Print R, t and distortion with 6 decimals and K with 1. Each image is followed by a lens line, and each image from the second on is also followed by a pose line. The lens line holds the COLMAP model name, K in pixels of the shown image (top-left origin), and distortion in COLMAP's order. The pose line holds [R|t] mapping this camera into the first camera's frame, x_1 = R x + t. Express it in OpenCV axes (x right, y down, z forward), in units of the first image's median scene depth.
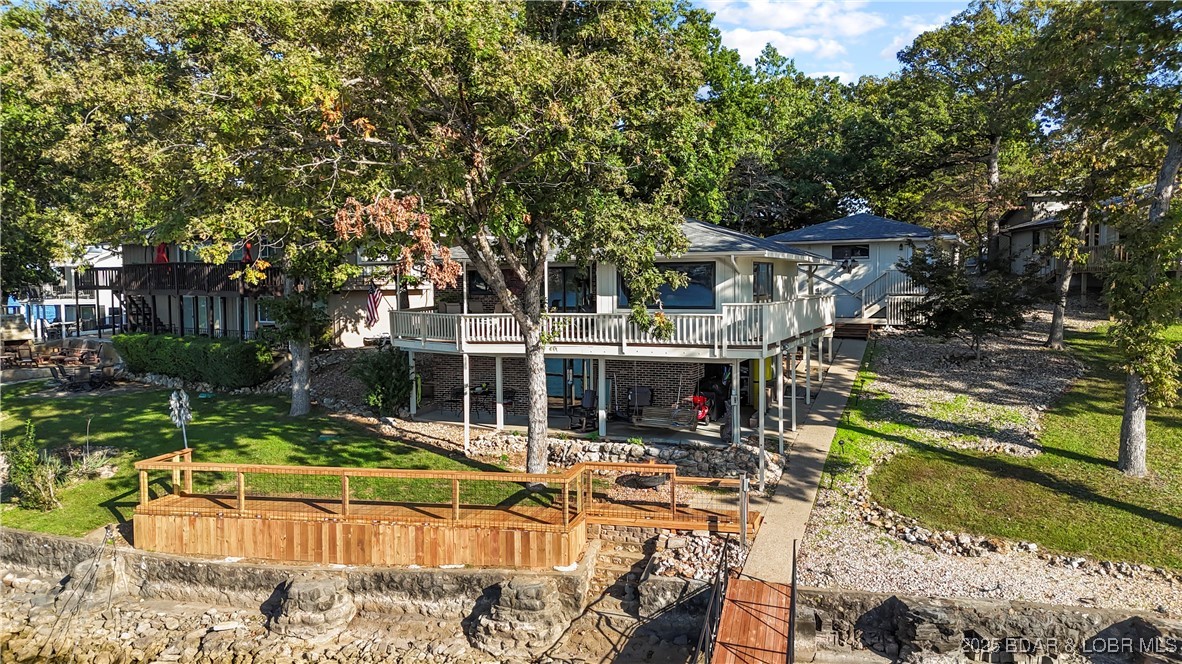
lens RADIAL K [[879.1, 0, 591.0], [0, 879.1, 332.0], [0, 0, 1]] dist [0.074654, -0.001852]
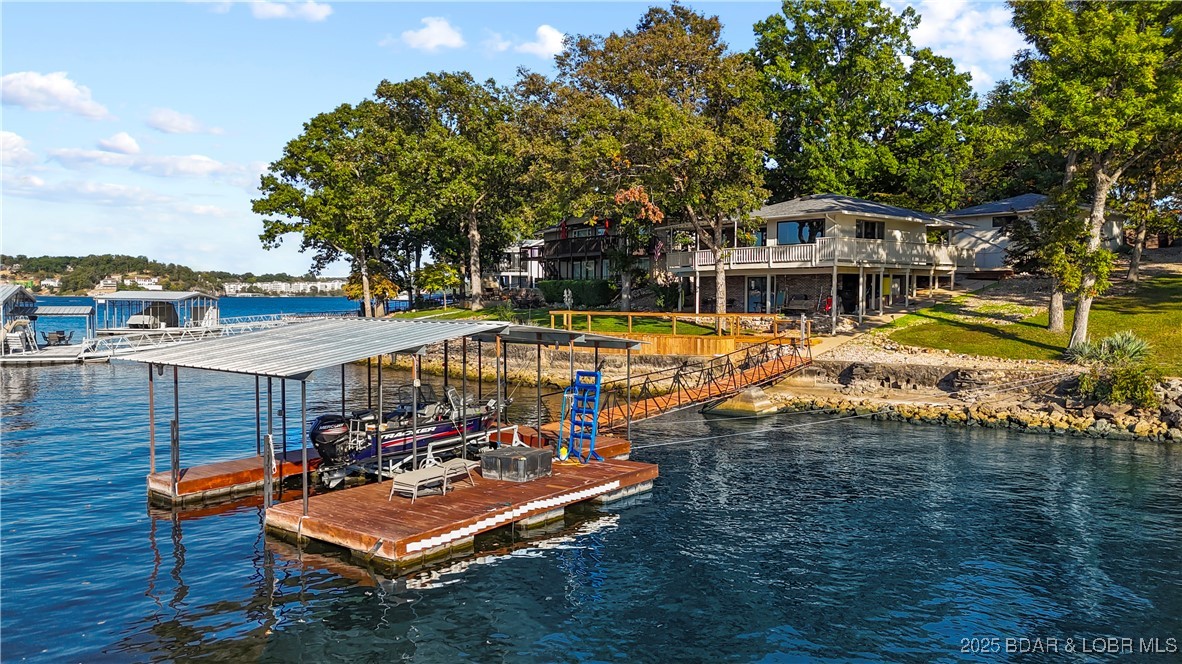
lens RADIAL K [[849.5, 0, 591.0], [0, 849.5, 332.0], [0, 0, 1]] dist [0.192228, -0.220298]
pose [[0.912957, 0.030654, -0.406902, 0.505180], [-0.032780, 0.999461, 0.001746, 0.199270], [0.406737, 0.011744, 0.913470, -1.001175]]
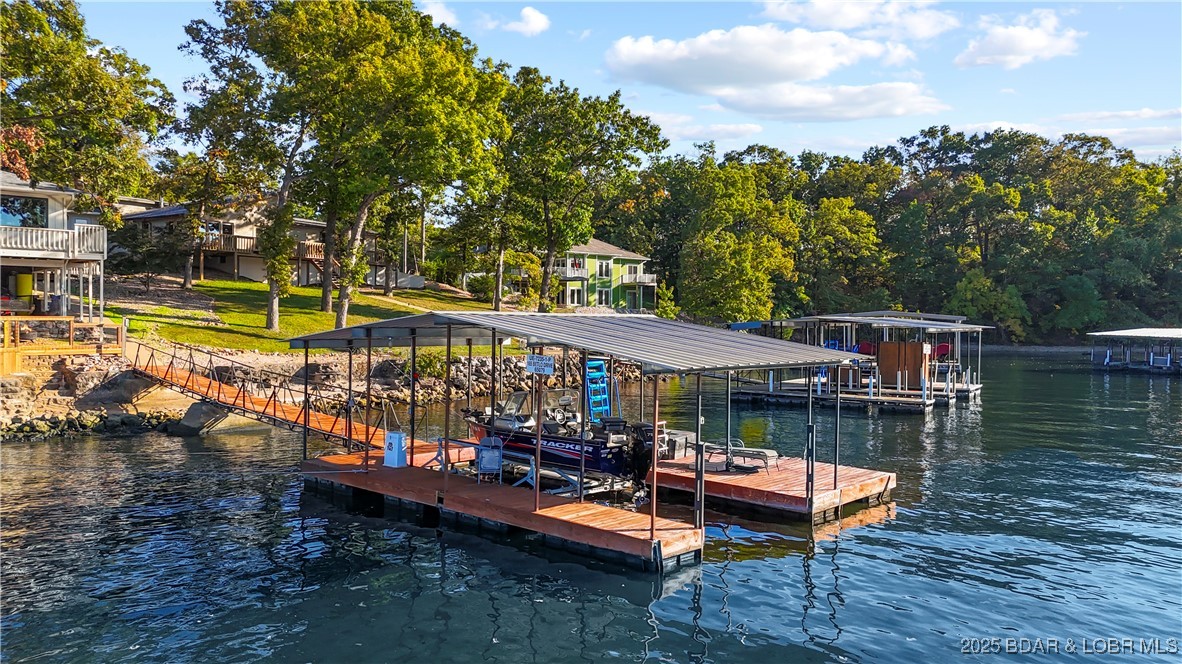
lens RADIAL K [[849.5, 0, 591.0], [0, 849.5, 332.0], [0, 0, 1]] dist [0.192228, -0.220298]
pose [[0.454188, 0.001398, 0.890905, -0.903802], [0.017098, 0.999801, -0.010285, 0.207876], [-0.890742, 0.019904, 0.454074, -0.593121]]
